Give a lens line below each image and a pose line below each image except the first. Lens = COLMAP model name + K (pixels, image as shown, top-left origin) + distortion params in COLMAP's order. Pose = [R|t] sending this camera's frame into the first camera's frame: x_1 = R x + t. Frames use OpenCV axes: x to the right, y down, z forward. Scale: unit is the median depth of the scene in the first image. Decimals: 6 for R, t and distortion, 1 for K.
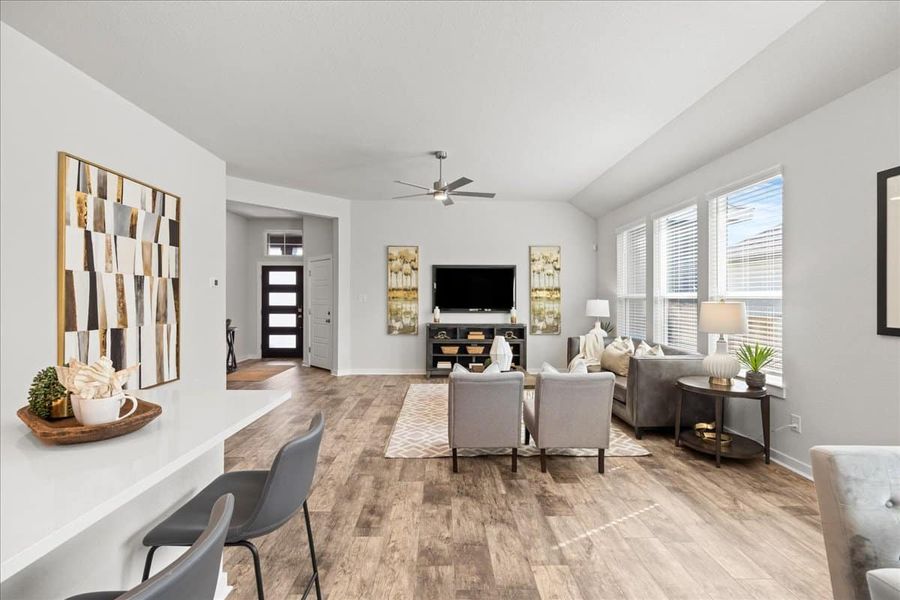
lens RADIAL K [[397.0, 0, 447.5], [0, 397.0, 299.5], [0, 0, 1]] dist [0.000468, -0.000249]
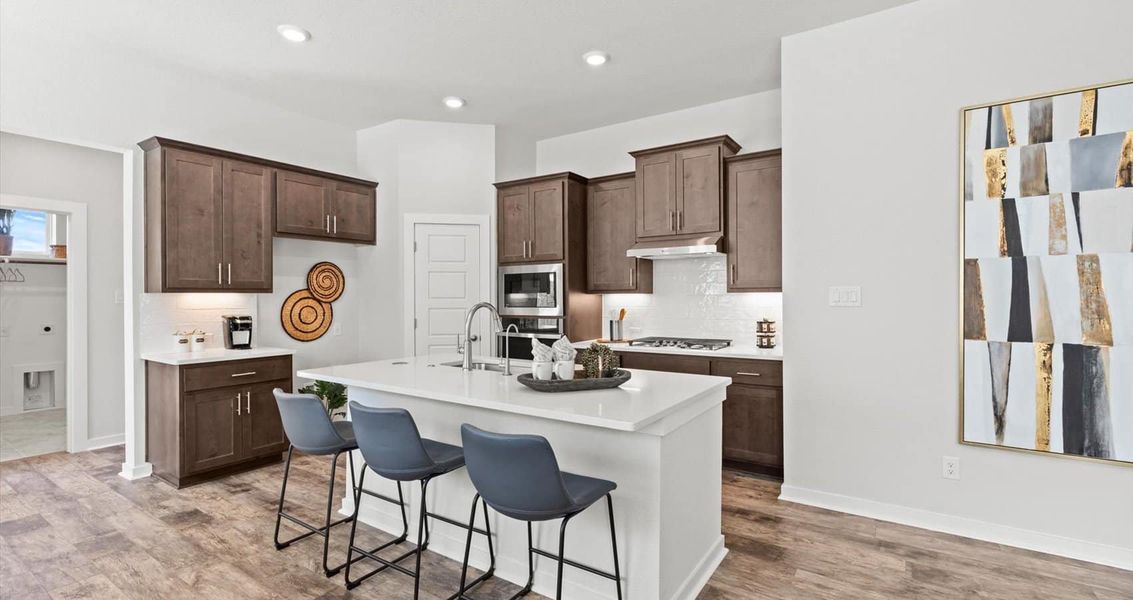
lens RADIAL K [[499.8, 0, 566.5], [0, 499.8, 300.0], [0, 0, 1]] dist [0.001464, 0.000537]
pose [[-0.573721, 0.002066, -0.819048, 0.171427], [0.002164, 0.999997, 0.001006, 0.001345], [0.819048, -0.001195, -0.573724, 0.559446]]
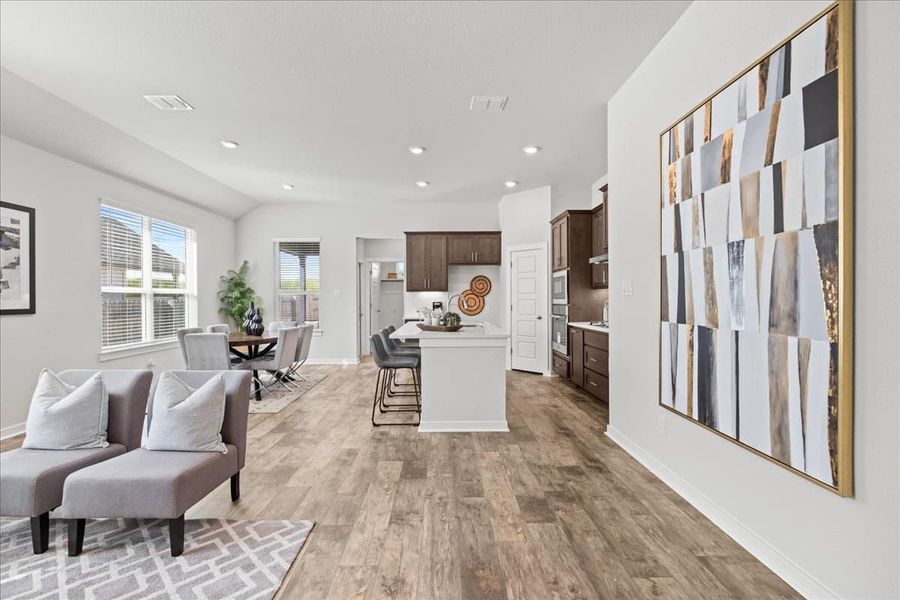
lens RADIAL K [[397.0, 0, 447.5], [0, 397.0, 299.5], [0, 0, 1]] dist [0.000468, -0.000249]
pose [[-0.999995, 0.000614, 0.003226, -0.272539], [0.000622, 0.999997, 0.002441, 0.016384], [-0.003224, 0.002443, -0.999992, 1.187742]]
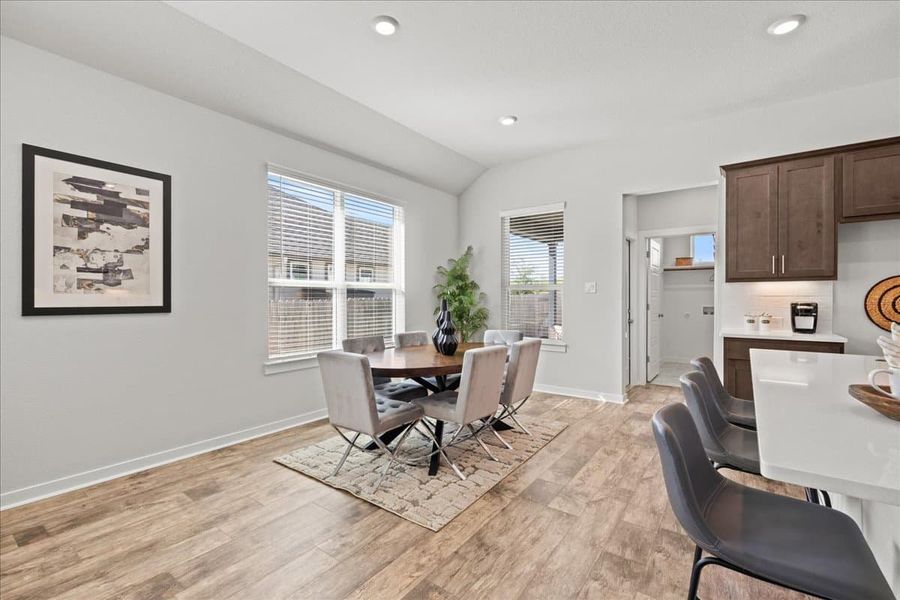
lens RADIAL K [[400.5, 0, 443.2], [0, 400.5, 298.9], [0, 0, 1]] dist [0.000064, 0.000087]
pose [[-0.789934, -0.005927, 0.613163, -0.149863], [-0.003572, 0.999981, 0.005064, 0.021062], [-0.613182, 0.001809, -0.789940, 0.606634]]
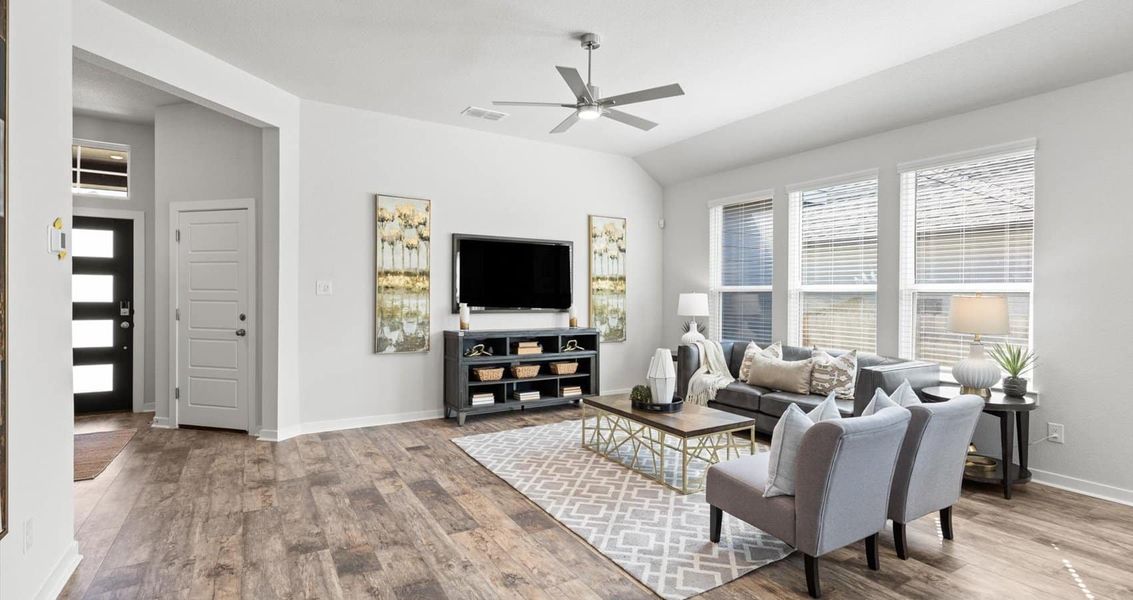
lens RADIAL K [[522.8, 0, 563.4], [0, 522.8, 298.4], [0, 0, 1]] dist [-0.000151, 0.000154]
pose [[0.865720, 0.000790, 0.500527, -0.432326], [-0.005287, 0.999957, 0.007566, 0.005321], [-0.500500, -0.009196, 0.865688, 0.355623]]
